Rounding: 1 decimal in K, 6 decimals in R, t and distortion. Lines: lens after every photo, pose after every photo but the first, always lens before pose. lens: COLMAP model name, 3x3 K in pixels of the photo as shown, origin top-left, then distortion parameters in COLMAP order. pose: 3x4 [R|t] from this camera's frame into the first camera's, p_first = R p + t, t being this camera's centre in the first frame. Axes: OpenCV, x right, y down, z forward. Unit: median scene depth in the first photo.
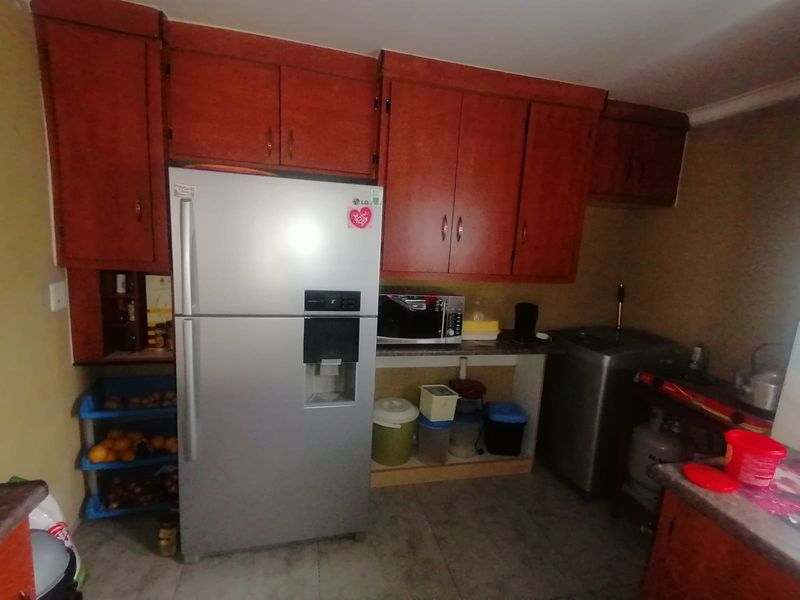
lens RADIAL K [[385.4, 0, 400.0], [0, 385.4, 300.0], [0, 0, 1]] dist [0.002044, -0.000131]
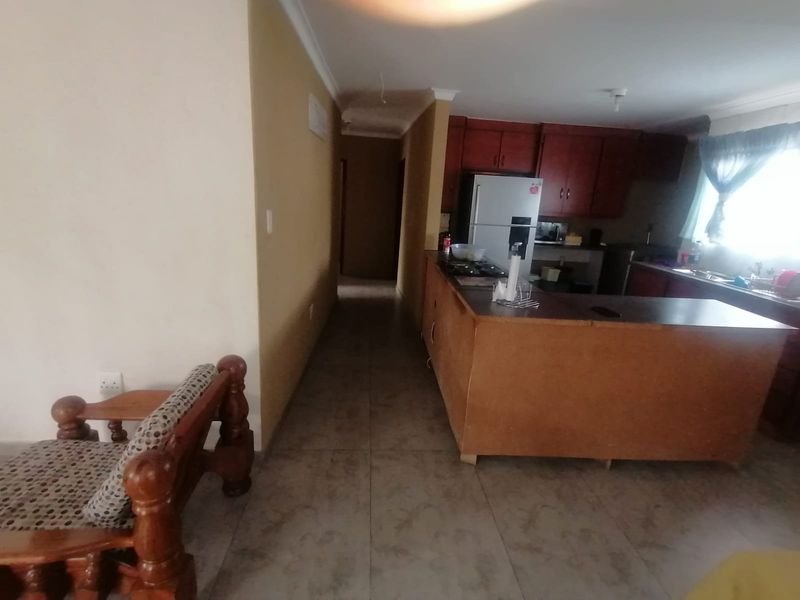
lens RADIAL K [[385.4, 0, 400.0], [0, 385.4, 300.0], [0, 0, 1]] dist [0.002044, -0.000131]
pose [[0.986442, 0.040158, -0.159121, -0.435905], [-0.024734, 0.994903, 0.097756, 0.244182], [0.162235, -0.092495, 0.982407, -1.467919]]
